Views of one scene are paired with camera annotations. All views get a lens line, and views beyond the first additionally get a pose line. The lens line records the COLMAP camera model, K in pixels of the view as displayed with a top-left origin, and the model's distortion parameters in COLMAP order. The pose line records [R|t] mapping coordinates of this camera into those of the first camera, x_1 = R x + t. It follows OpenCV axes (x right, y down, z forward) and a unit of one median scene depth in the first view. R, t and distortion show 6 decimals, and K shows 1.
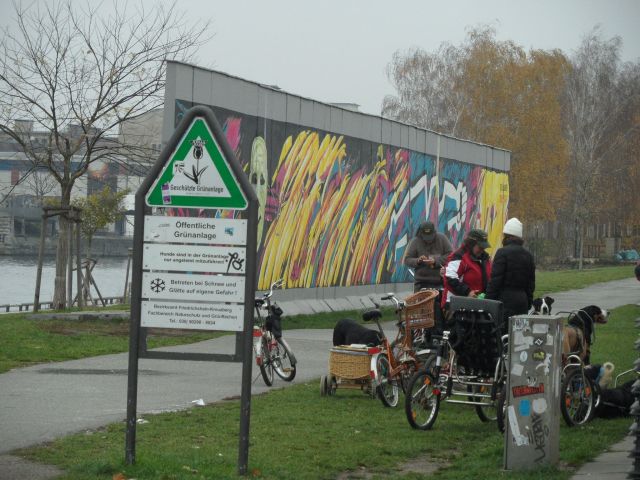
lens RADIAL K [[3338.4, 0, 320.0], [0, 3338.4, 240.0], [0, 0, 1]] dist [-0.053278, -5.985528]
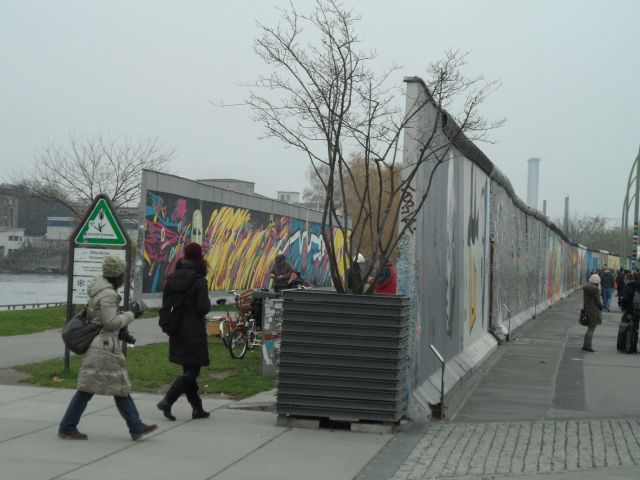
lens RADIAL K [[1846.6, 0, 320.0], [0, 1846.6, 240.0], [0, 0, 1]] dist [-0.027678, 0.398129]
pose [[0.999756, 0.003483, 0.021807, 0.026212], [-0.003158, 0.999884, -0.014920, 0.001452], [-0.021856, 0.014848, 0.999651, -0.040202]]
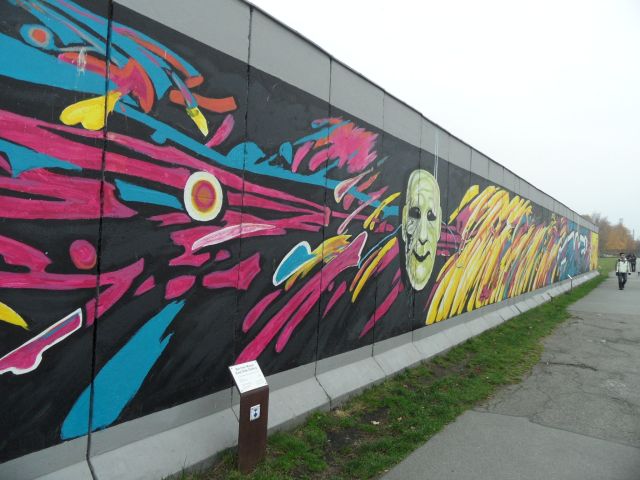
lens RADIAL K [[469.2, 0, 320.0], [0, 469.2, 240.0], [0, 0, 1]] dist [0.007045, 0.005858]
pose [[0.908050, -0.000957, -0.418860, 0.010765], [-0.007666, 0.999792, -0.018903, -0.007246], [0.418791, 0.020376, 0.907854, 0.799984]]
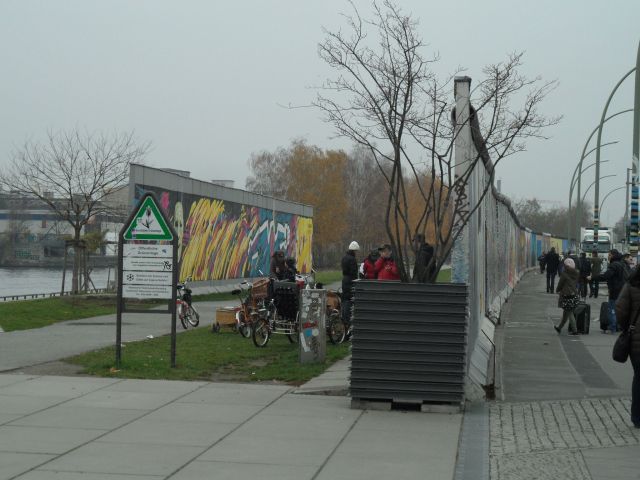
lens RADIAL K [[1846.6, 0, 320.0], [0, 1846.6, 240.0], [0, 0, 1]] dist [-0.027678, 0.398129]
pose [[0.998212, -0.016543, 0.057445, 0.001404], [0.017009, 0.999826, -0.007629, 0.000384], [-0.057309, 0.008592, 0.998320, -0.058505]]
